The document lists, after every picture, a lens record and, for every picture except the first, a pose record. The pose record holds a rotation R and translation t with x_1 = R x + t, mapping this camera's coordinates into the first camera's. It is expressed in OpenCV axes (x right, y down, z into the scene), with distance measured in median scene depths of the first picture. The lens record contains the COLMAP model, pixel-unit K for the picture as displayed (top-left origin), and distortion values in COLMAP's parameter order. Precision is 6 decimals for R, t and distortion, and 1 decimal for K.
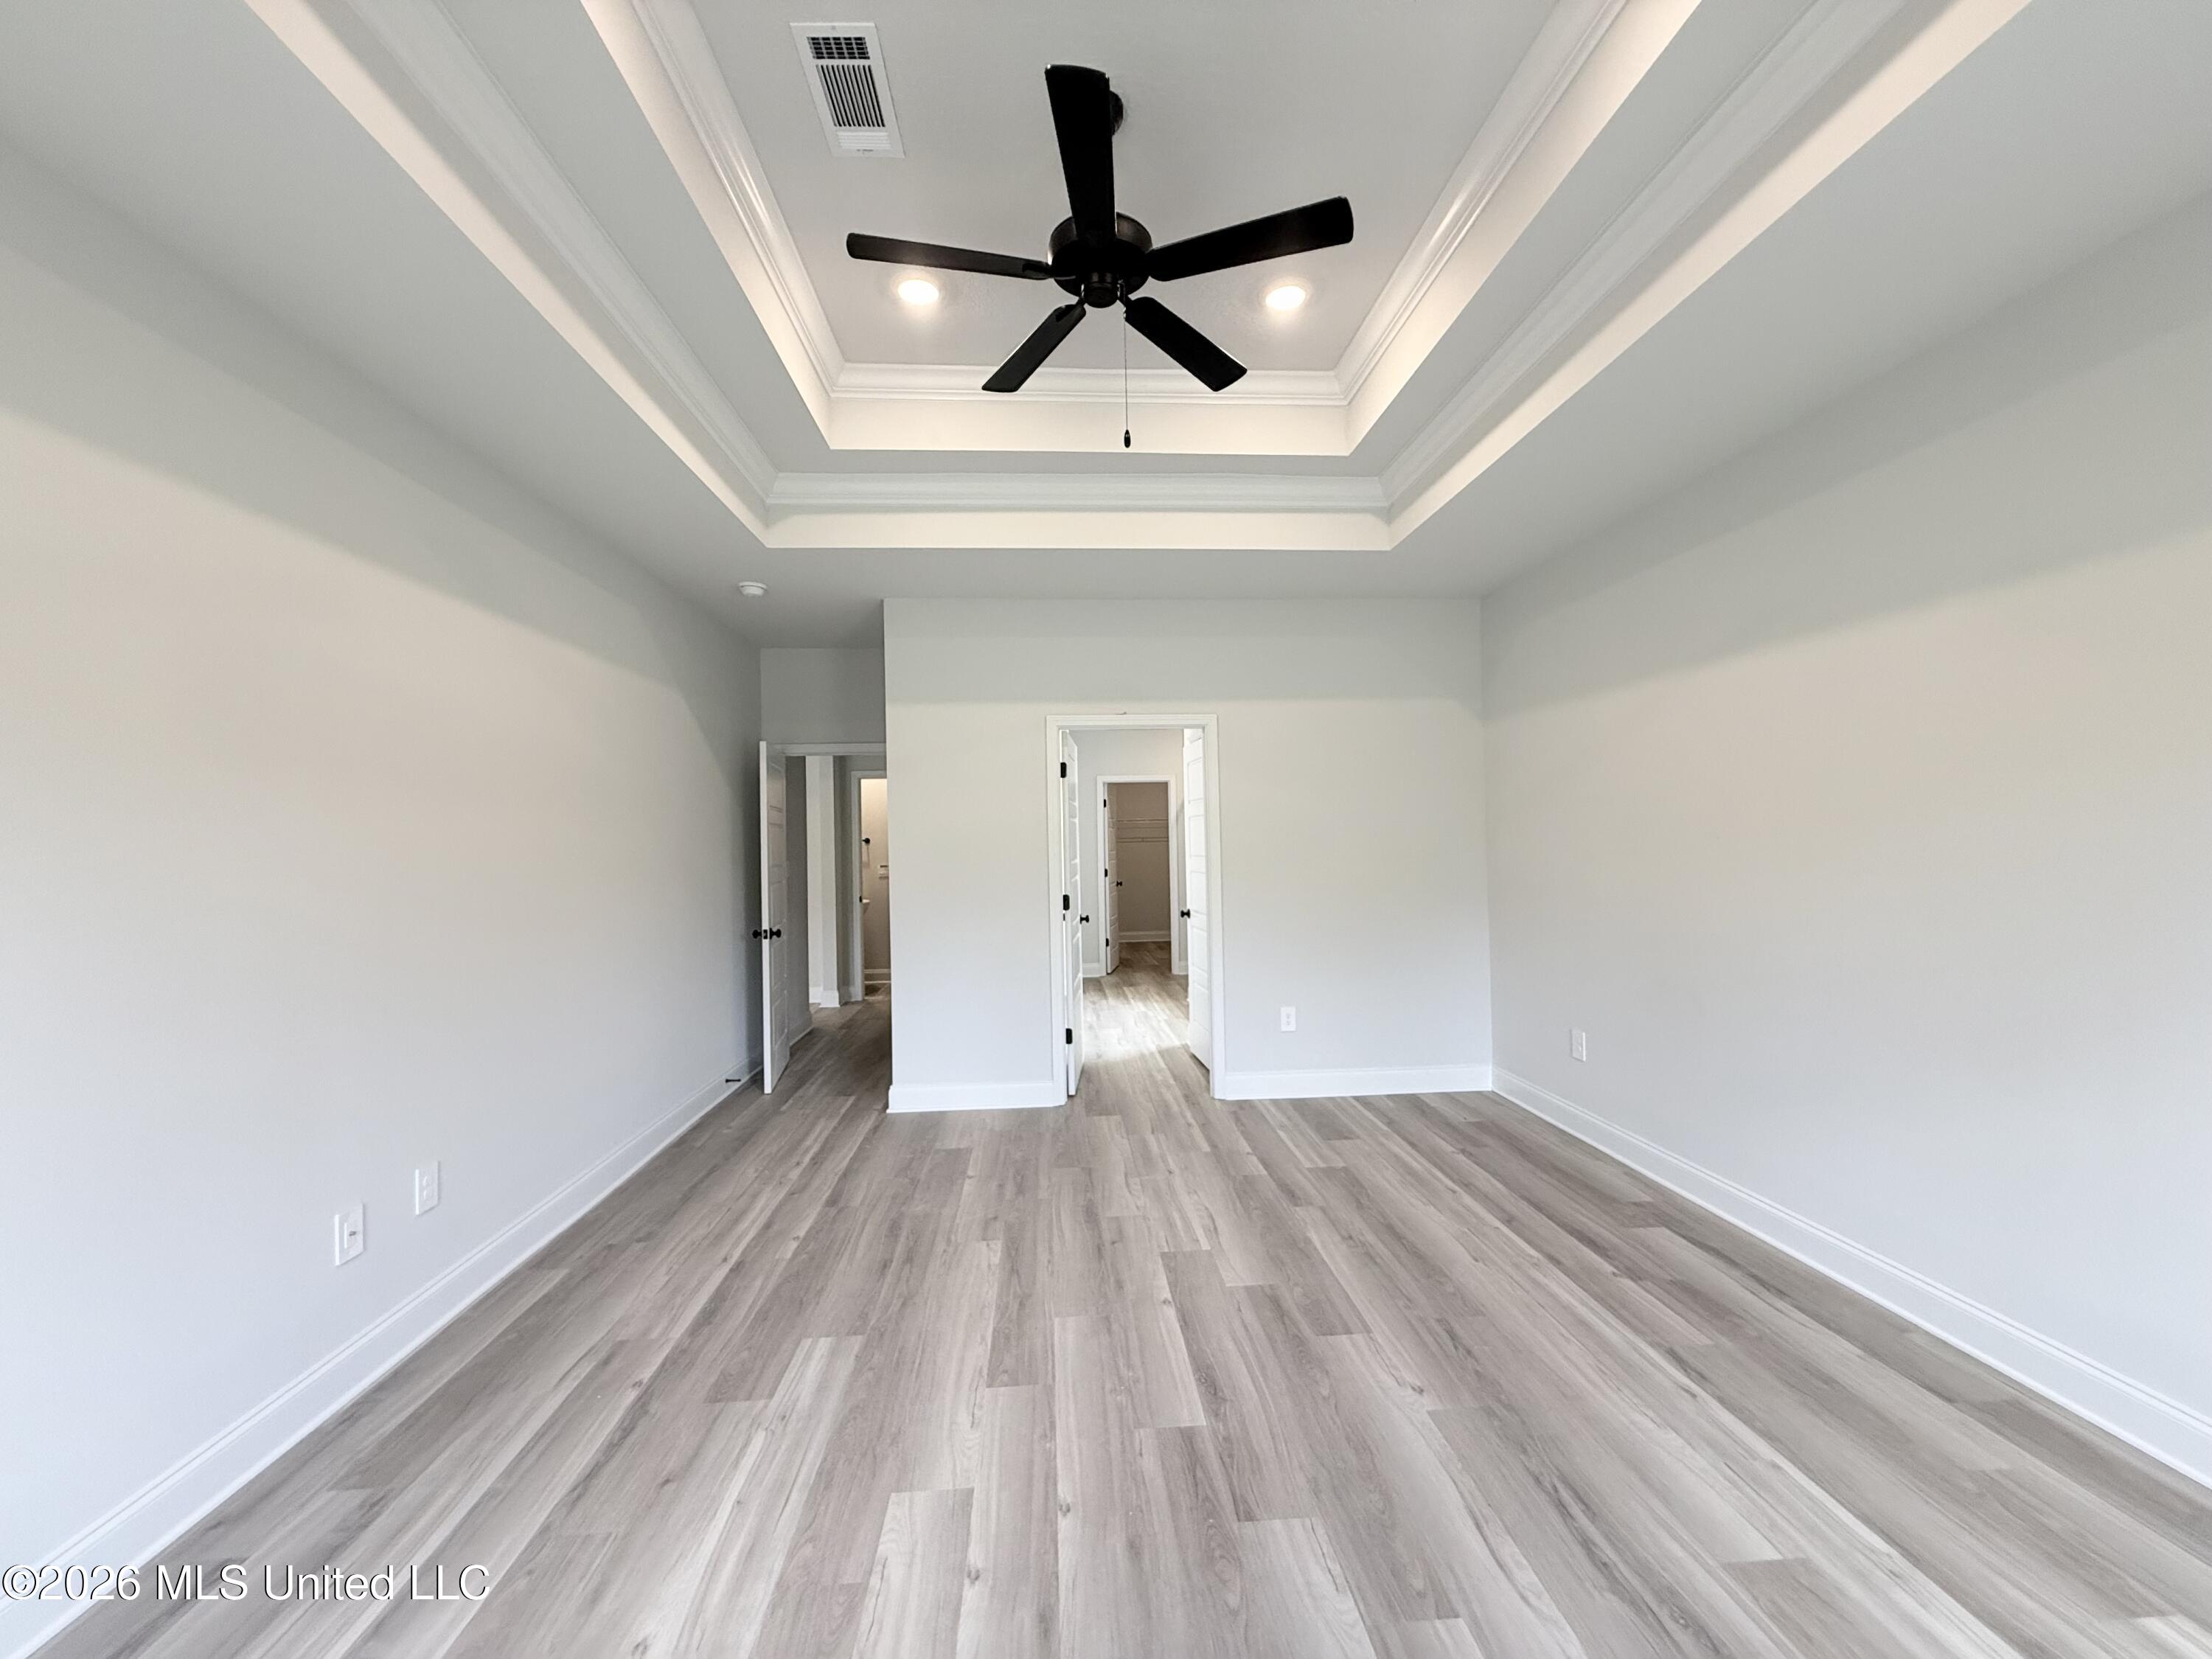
lens RADIAL K [[885.2, 0, 1105.2], [0, 885.2, 827.9], [0, 0, 1]] dist [0.001348, 0.000508]
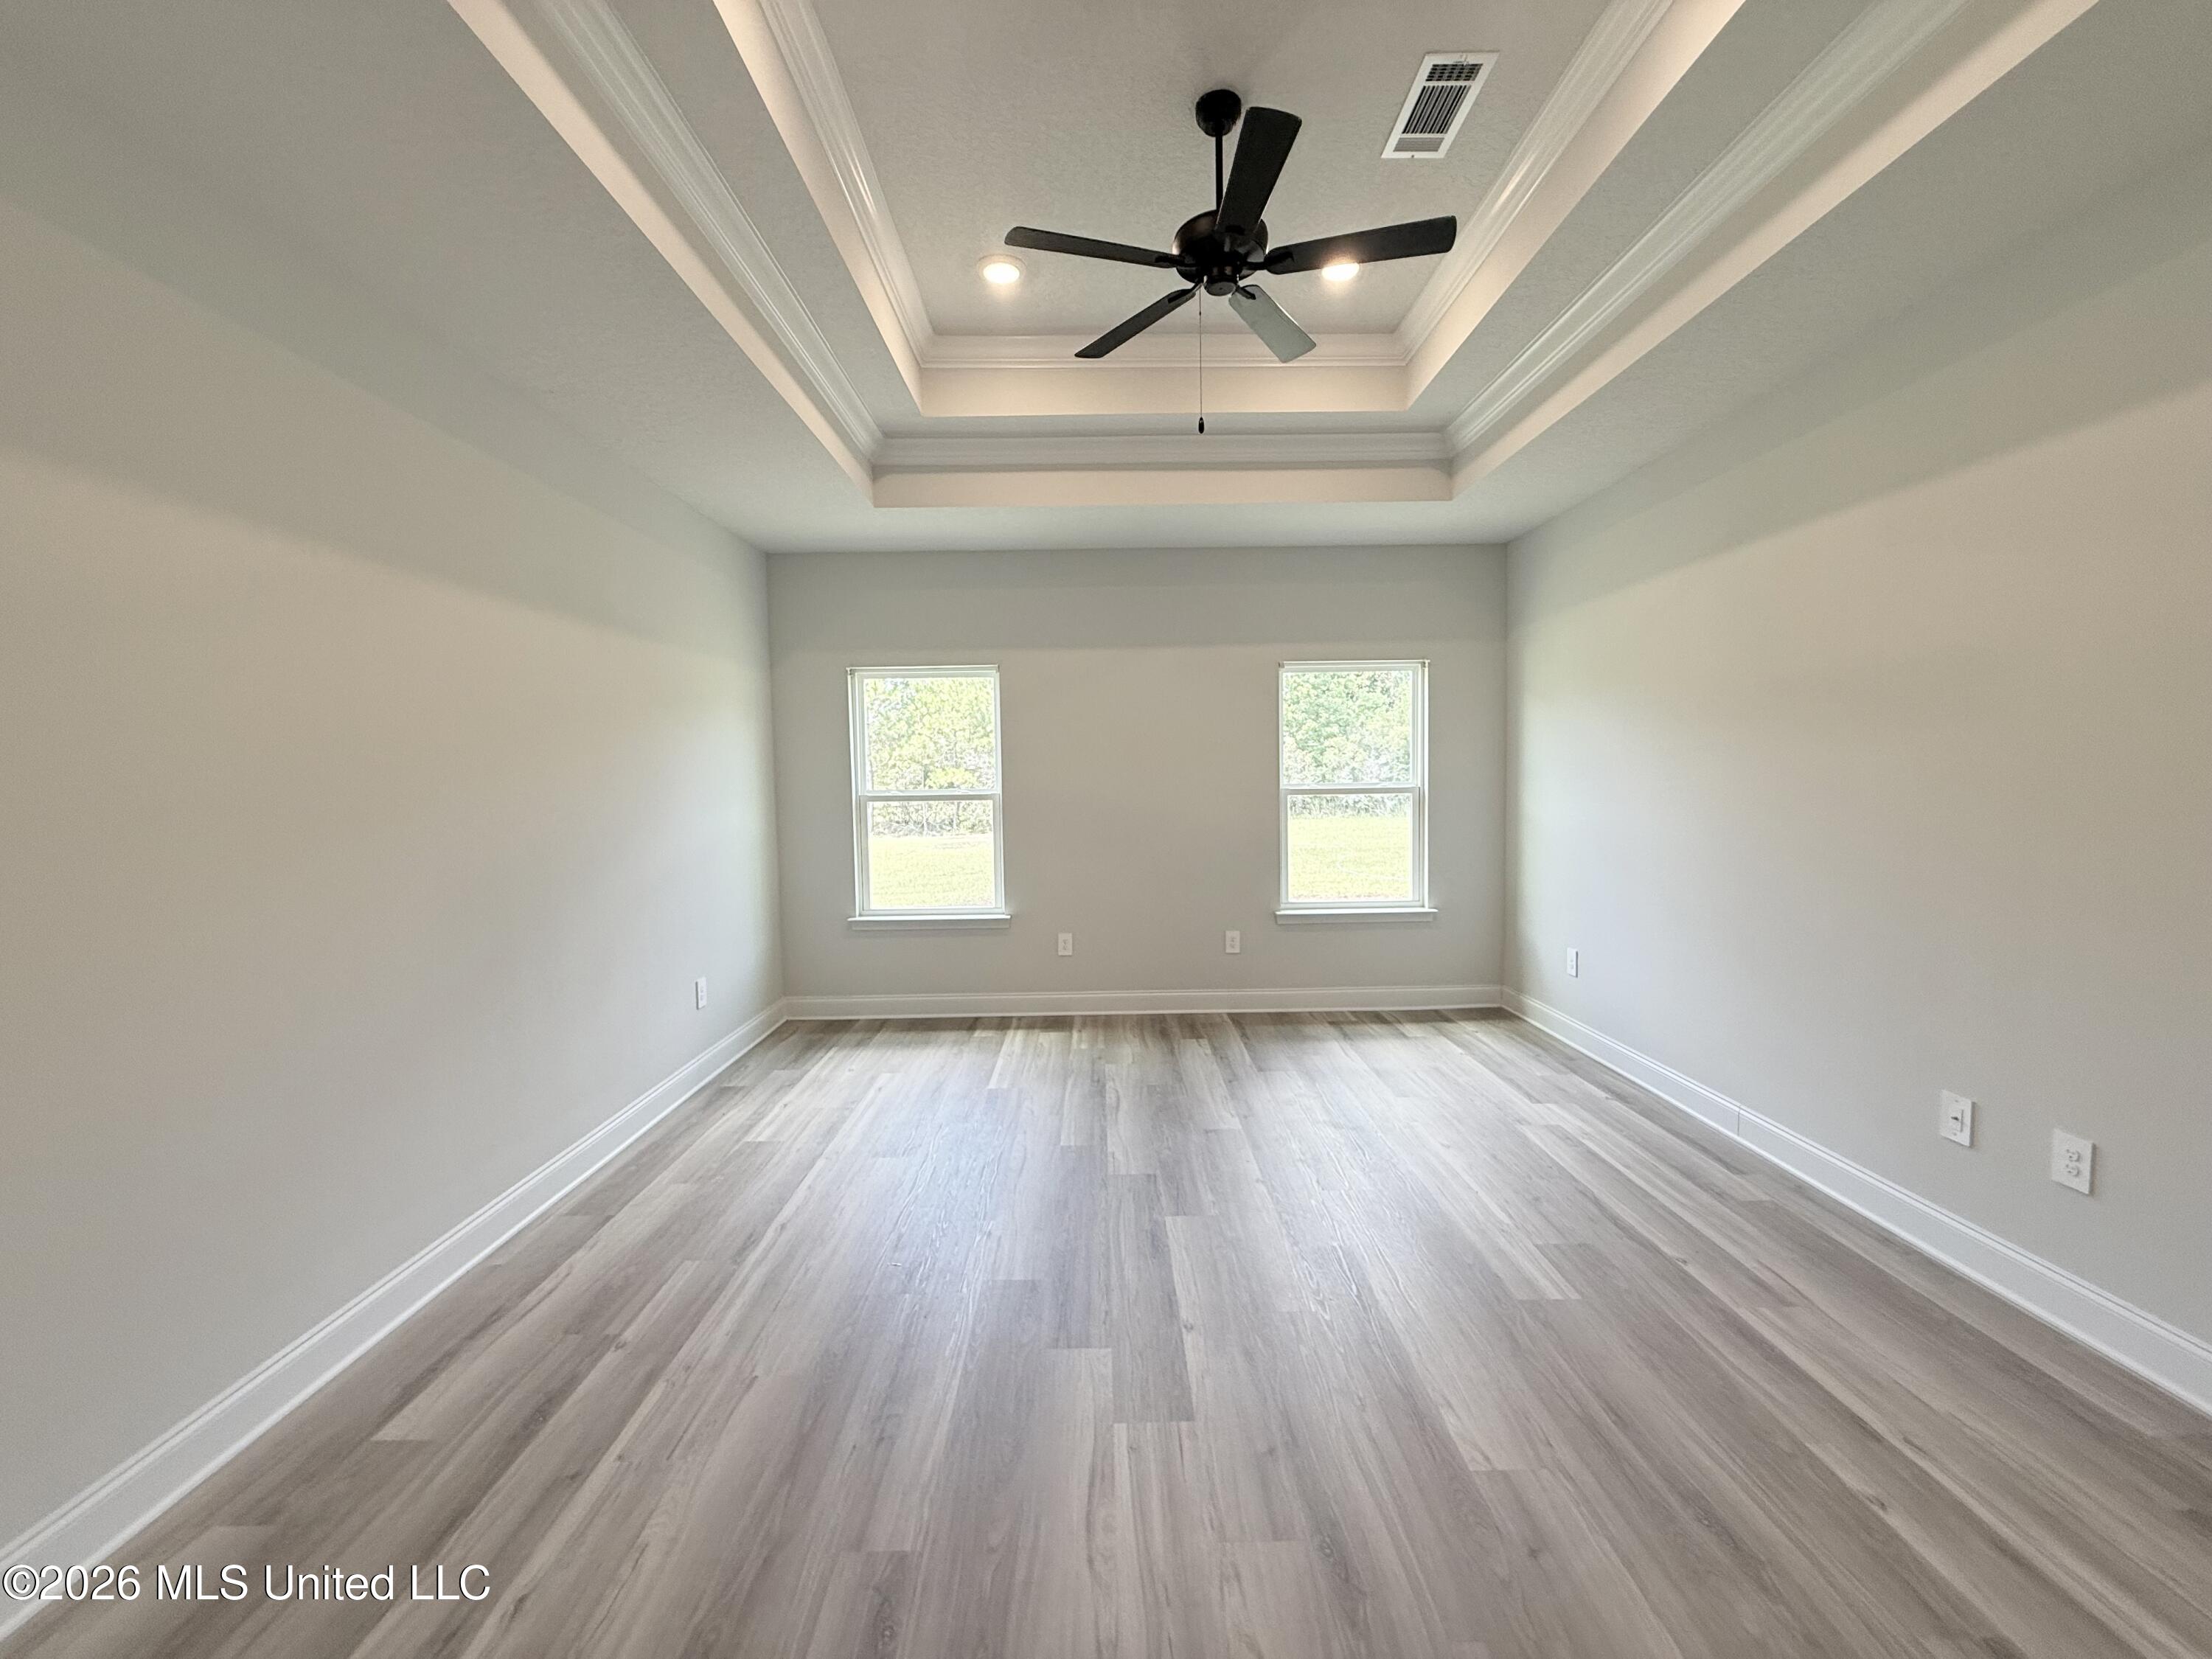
lens RADIAL K [[885.2, 0, 1088.9], [0, 885.2, 844.9], [0, 0, 1]] dist [0.001348, 0.000508]
pose [[-0.996284, 0.030992, 0.080366, 0.082832], [0.036049, 0.997409, 0.062256, 0.020205], [-0.078228, 0.064922, -0.994819, 1.826600]]
